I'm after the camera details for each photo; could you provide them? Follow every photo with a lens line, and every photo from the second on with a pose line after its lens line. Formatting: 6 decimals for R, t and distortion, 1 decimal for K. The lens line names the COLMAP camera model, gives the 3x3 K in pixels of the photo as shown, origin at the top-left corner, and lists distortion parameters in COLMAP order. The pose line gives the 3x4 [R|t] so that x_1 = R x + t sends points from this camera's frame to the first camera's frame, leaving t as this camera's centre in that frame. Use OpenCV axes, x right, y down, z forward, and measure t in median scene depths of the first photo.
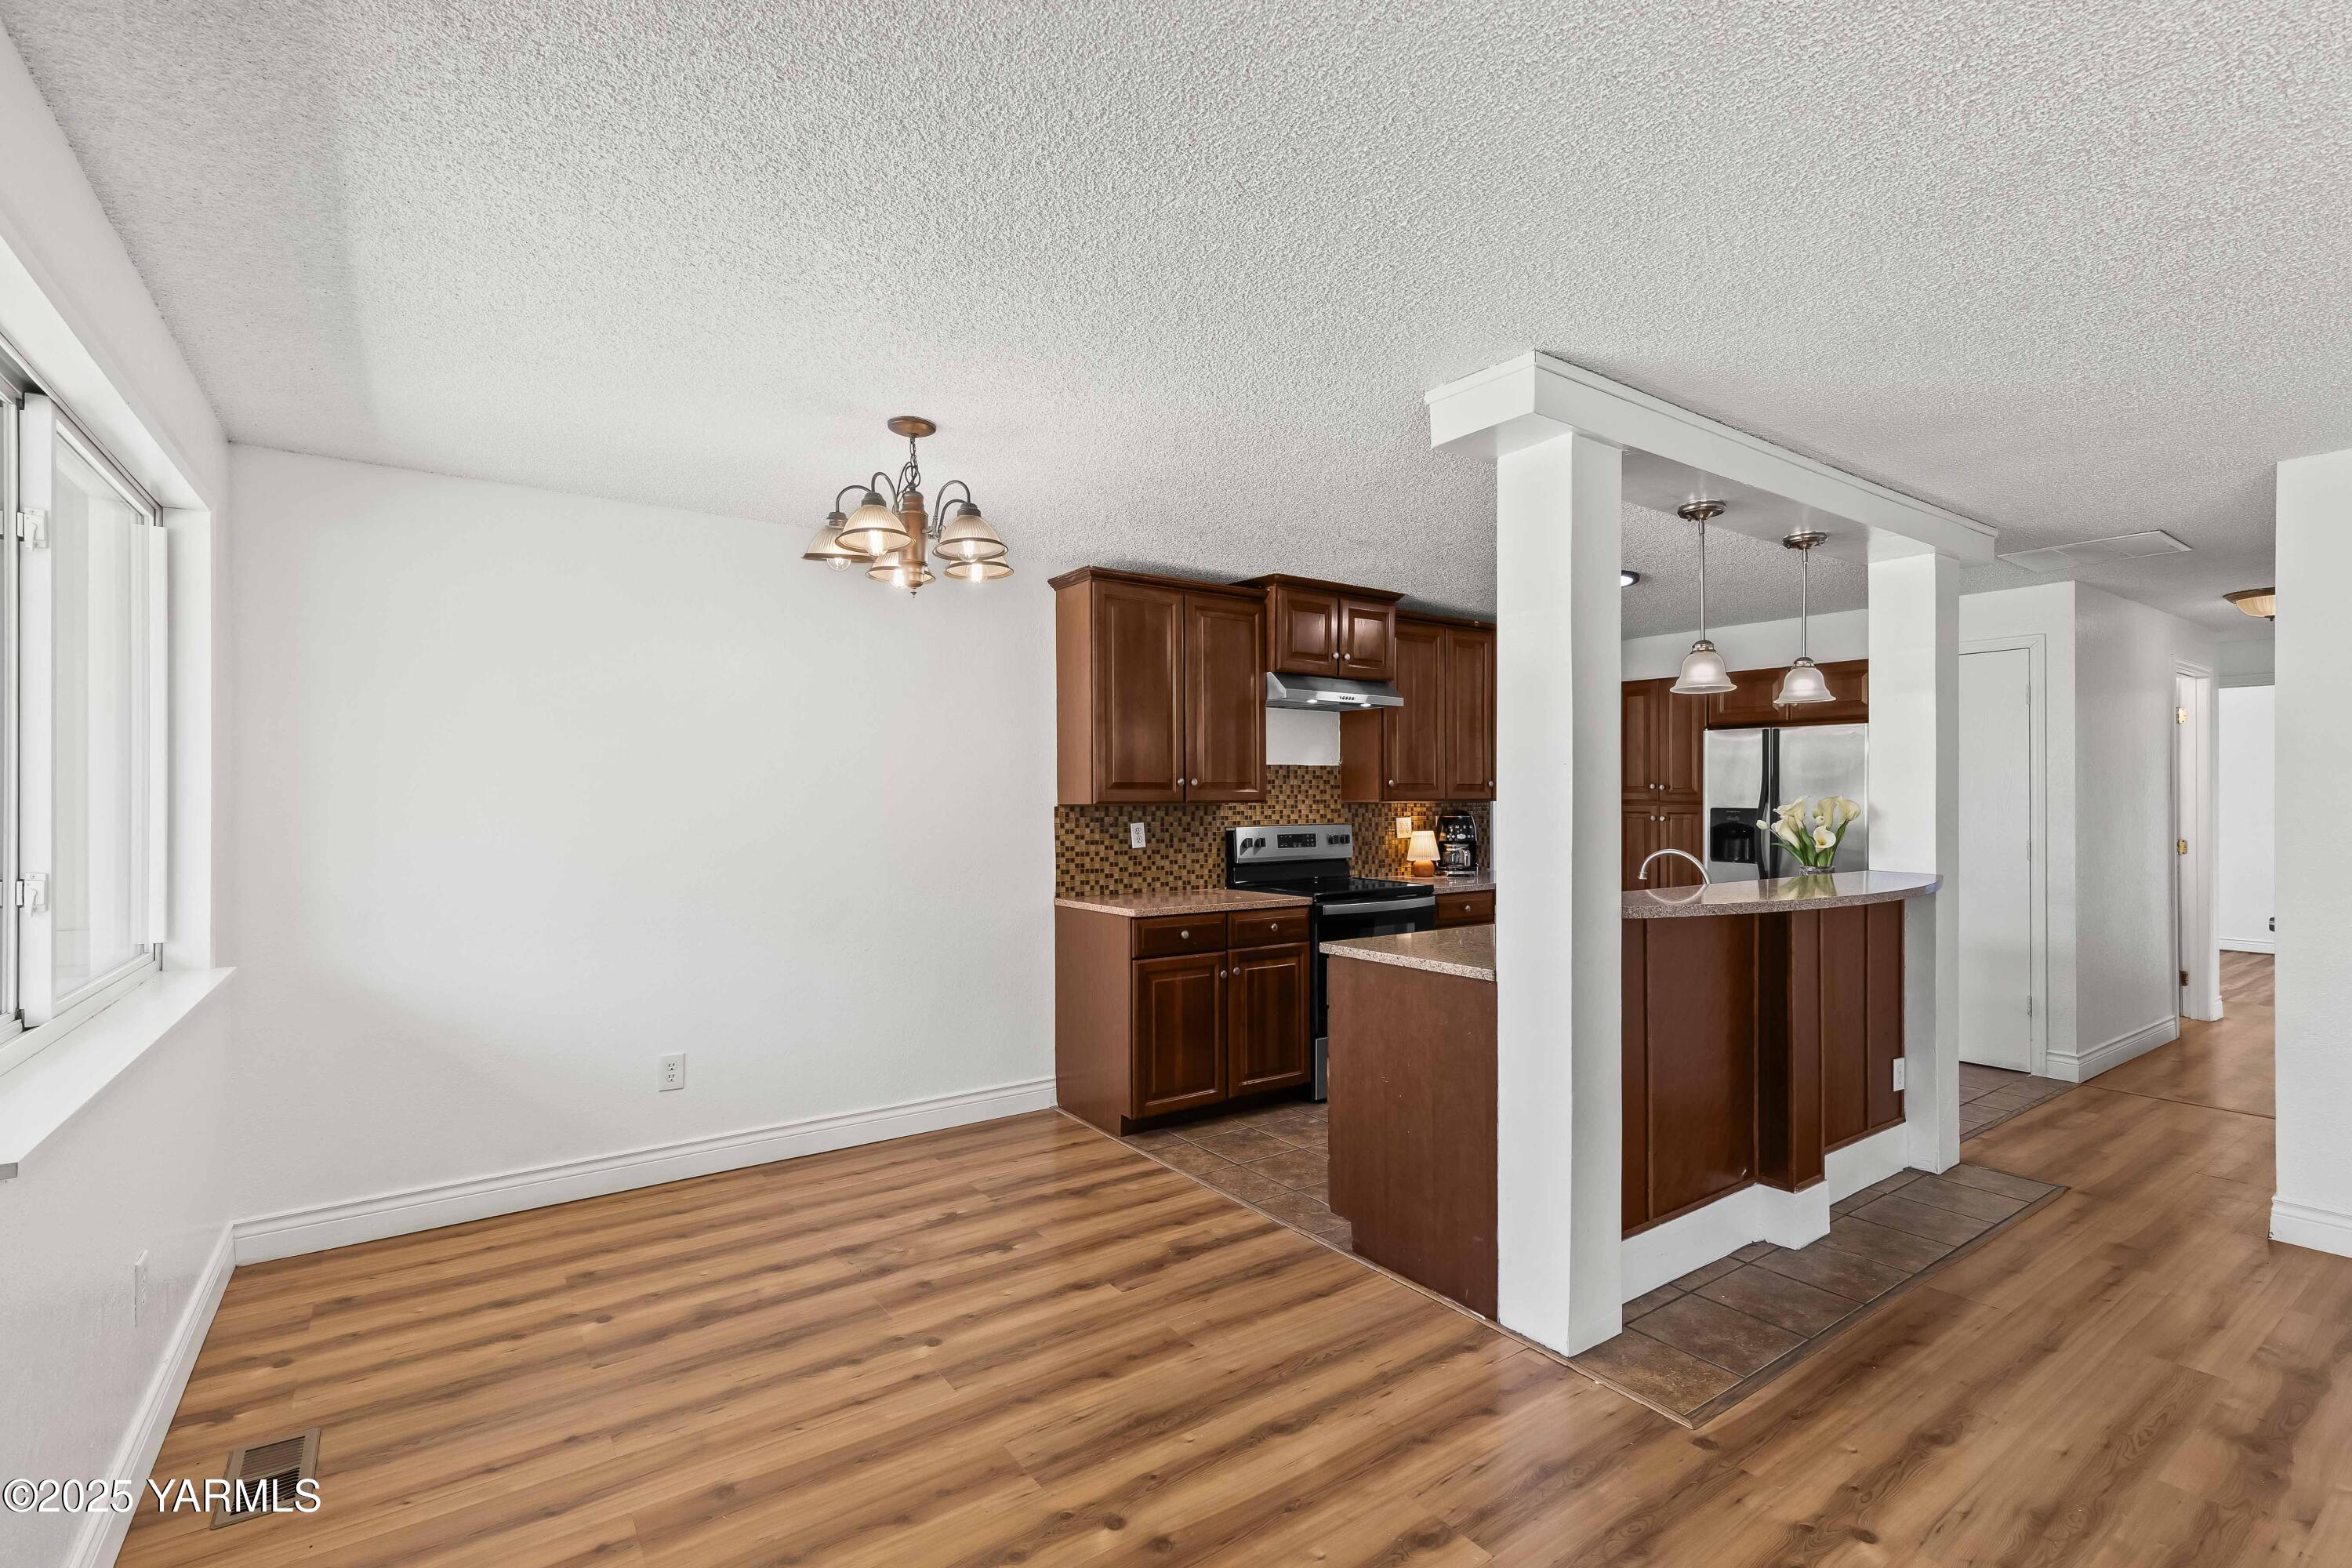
lens RADIAL K [[1061.0, 0, 1176.4], [0, 1061.0, 800.1], [0, 0, 1]] dist [0.005955, -0.000731]
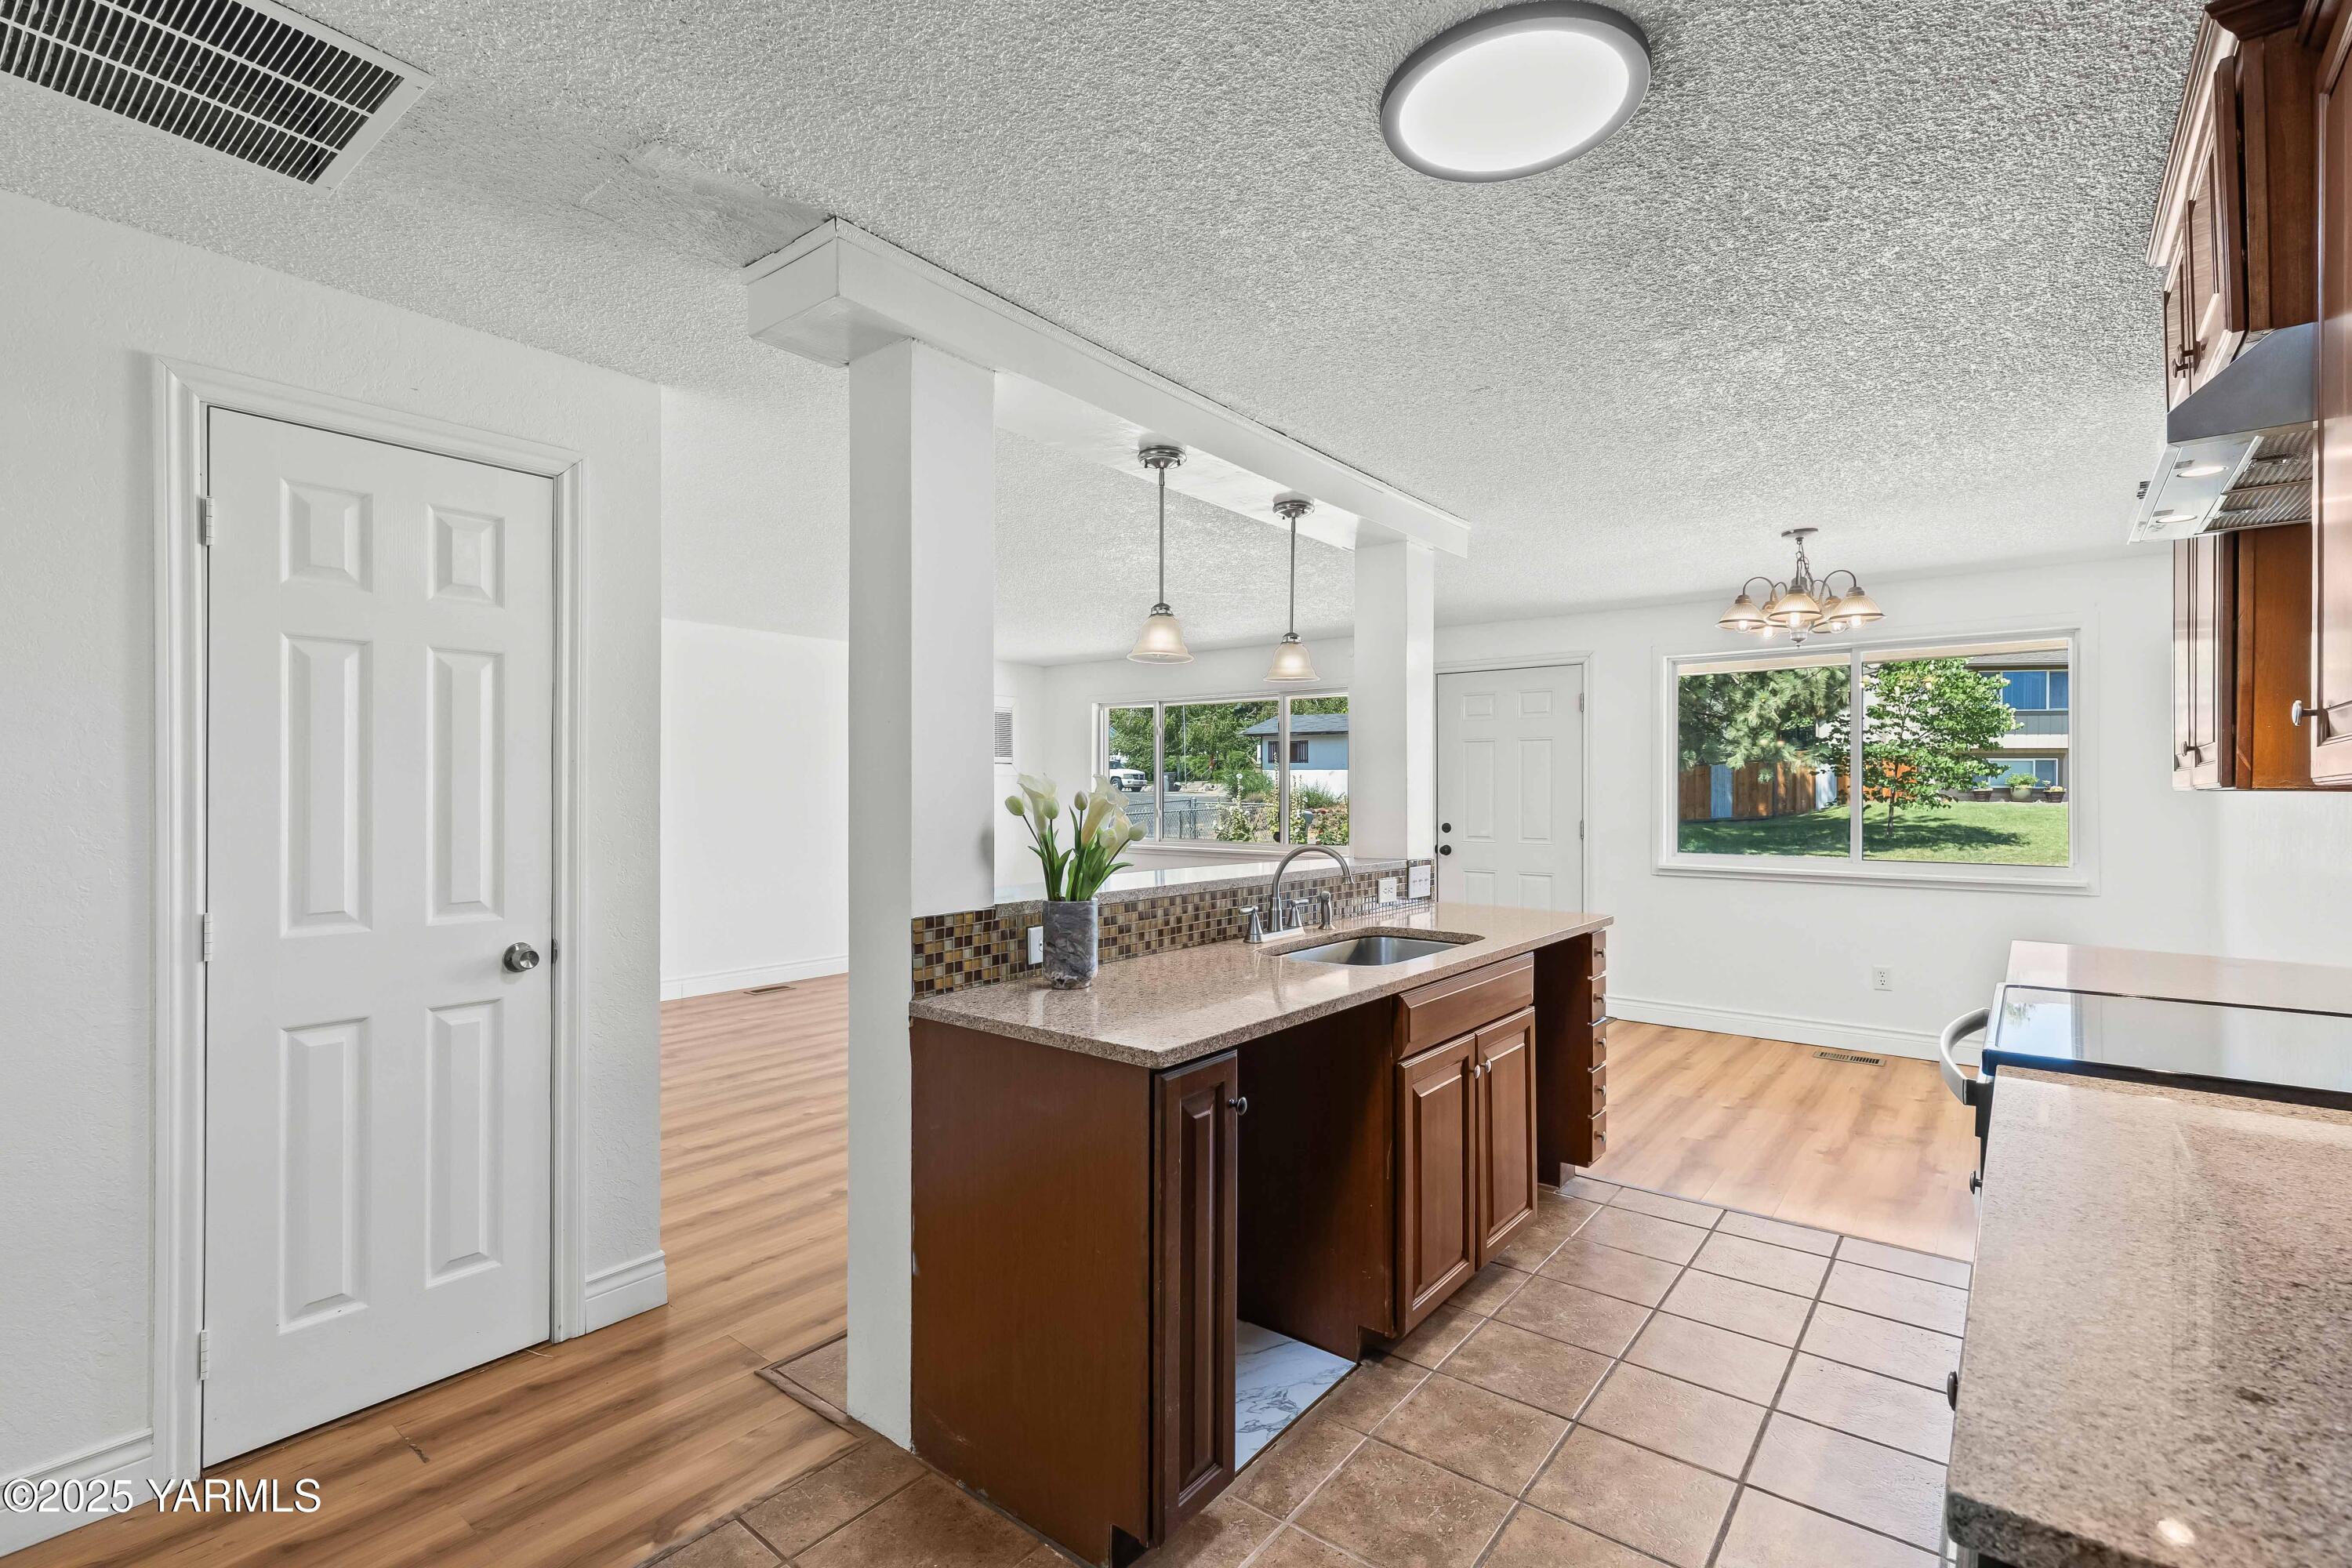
lens RADIAL K [[1061.0, 0, 1187.2], [0, 1061.0, 785.6], [0, 0, 1]] dist [0.005955, -0.000731]
pose [[-0.960342, -0.001672, -0.278820, 0.631380], [-0.000977, 0.999996, -0.002631, 0.002231], [0.278823, -0.002254, -0.960340, 1.406774]]
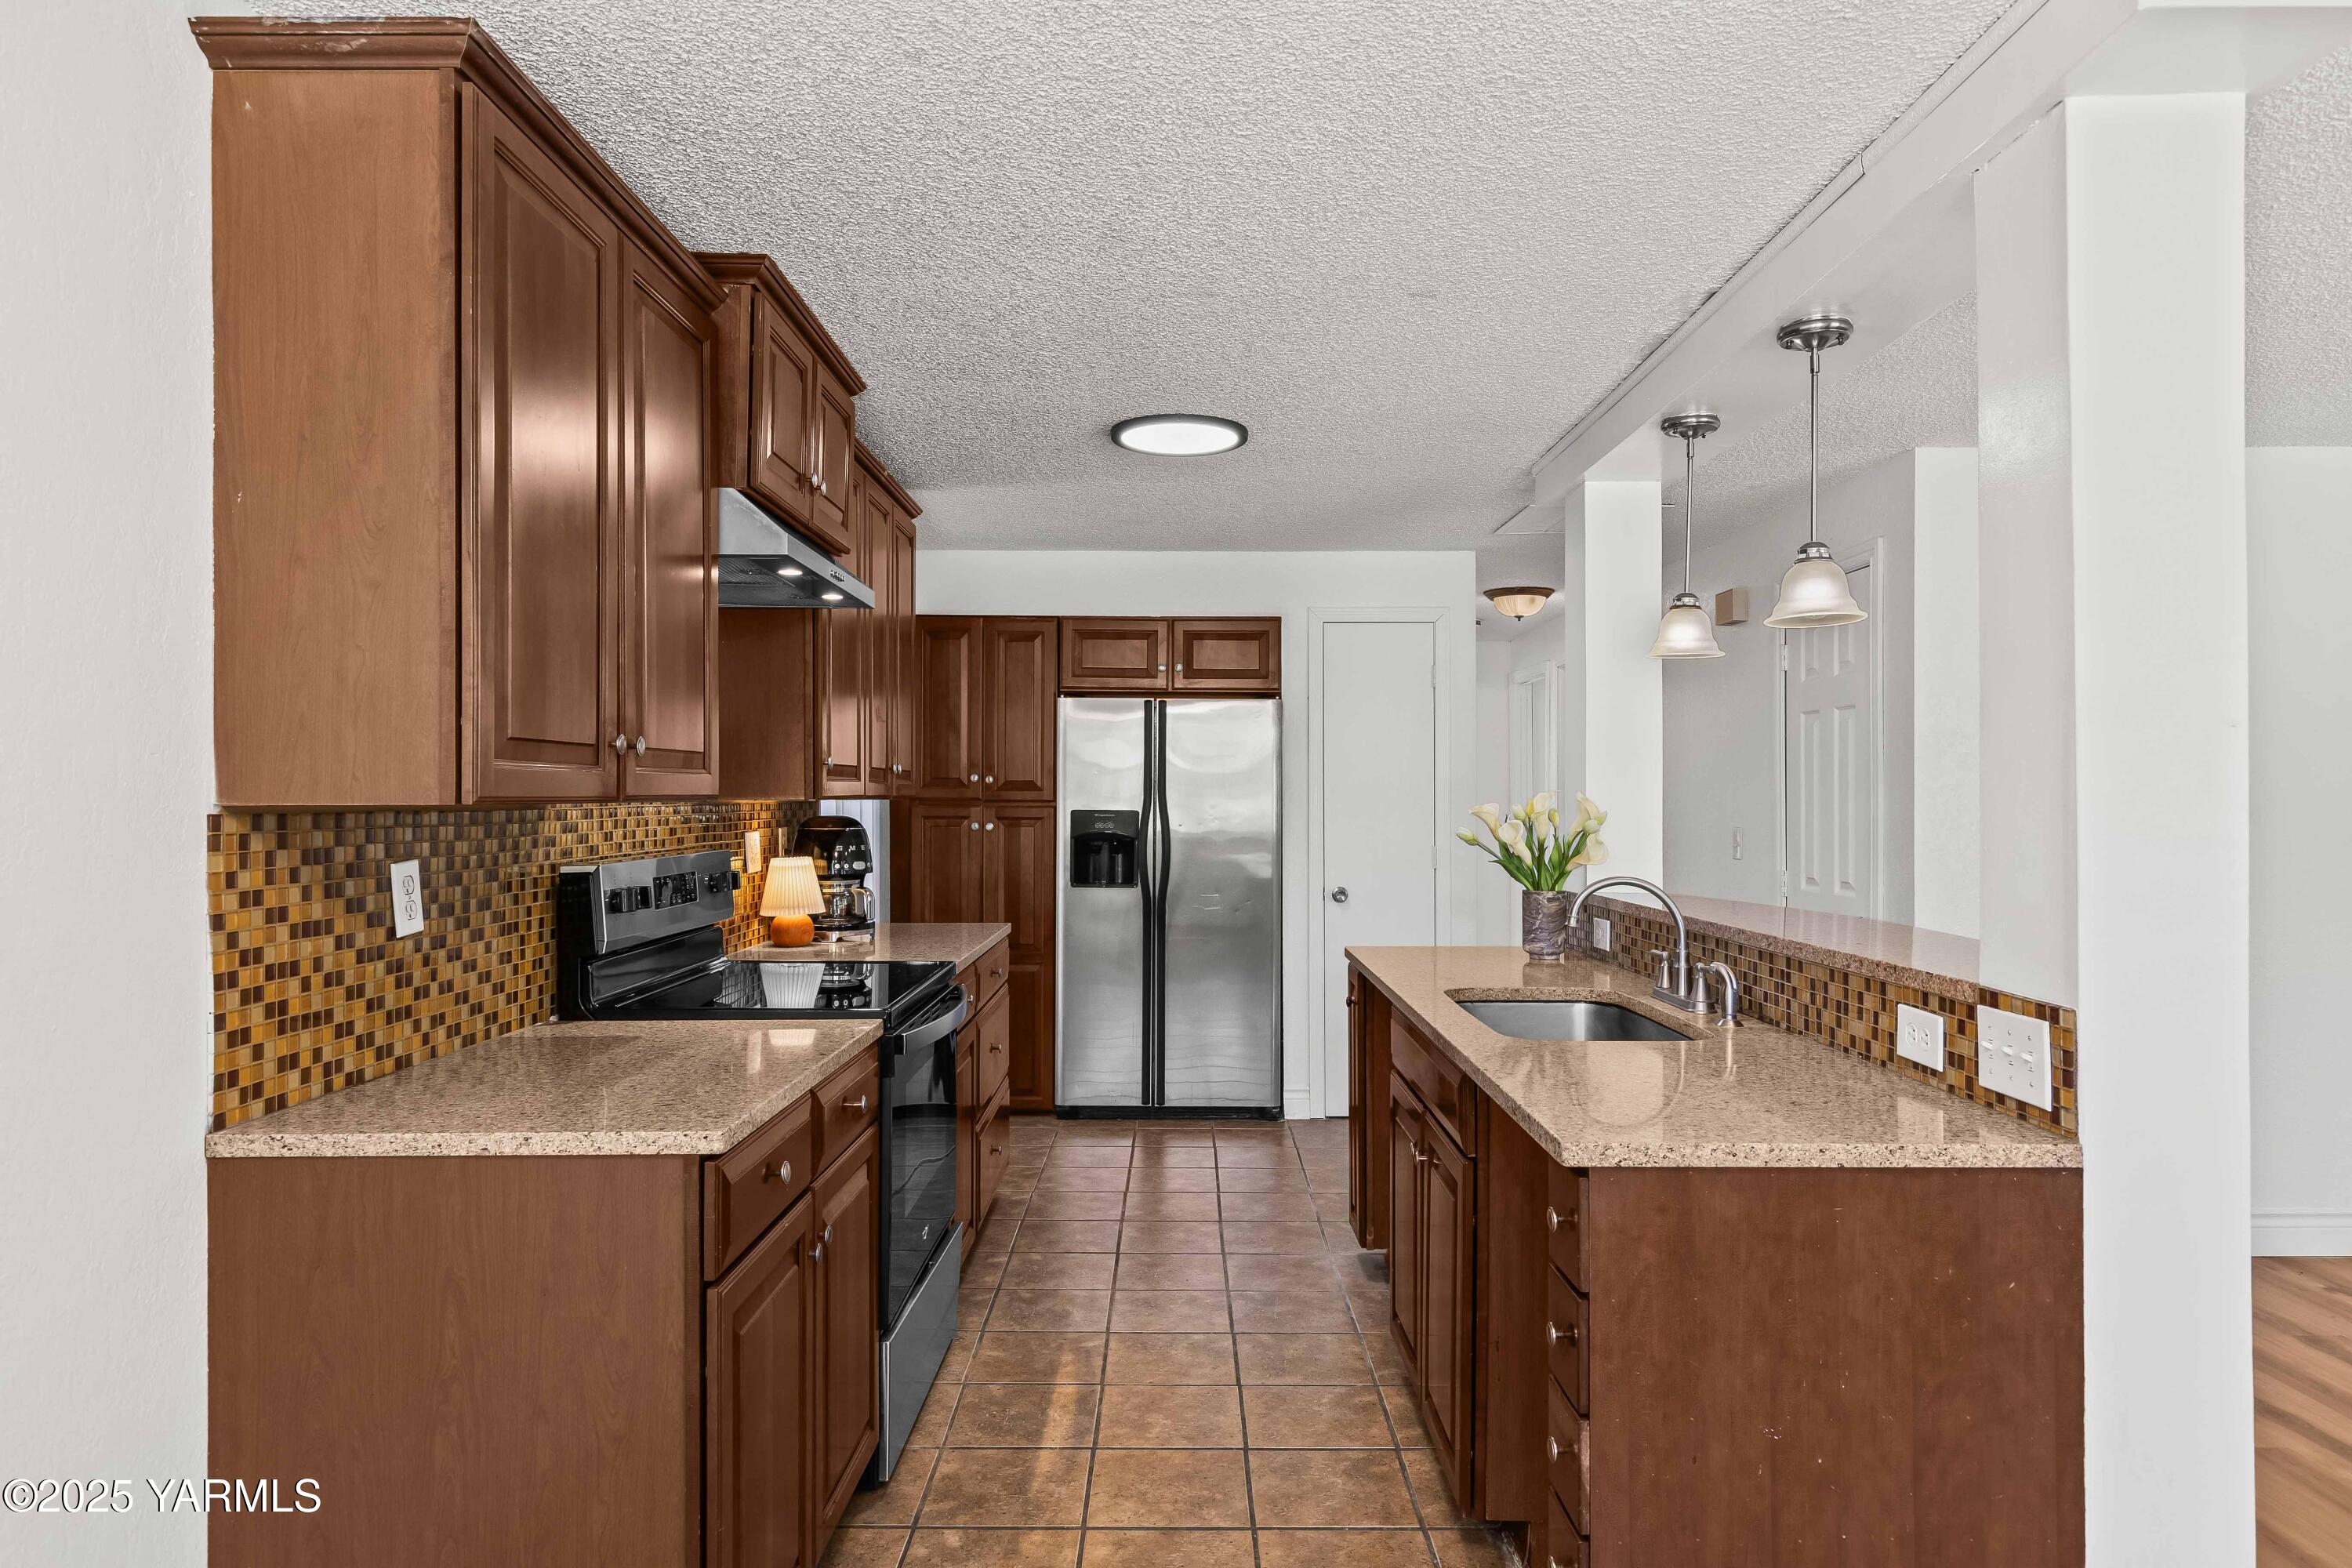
lens RADIAL K [[1407.3, 0, 1181.5], [0, 1407.3, 791.5], [0, 0, 1]] dist [0.000973, -0.004340]
pose [[0.579445, 0.006722, 0.814984, -0.283007], [-0.001362, 0.999973, -0.007279, 0.002281], [-0.815010, 0.003108, 0.579438, 0.584997]]
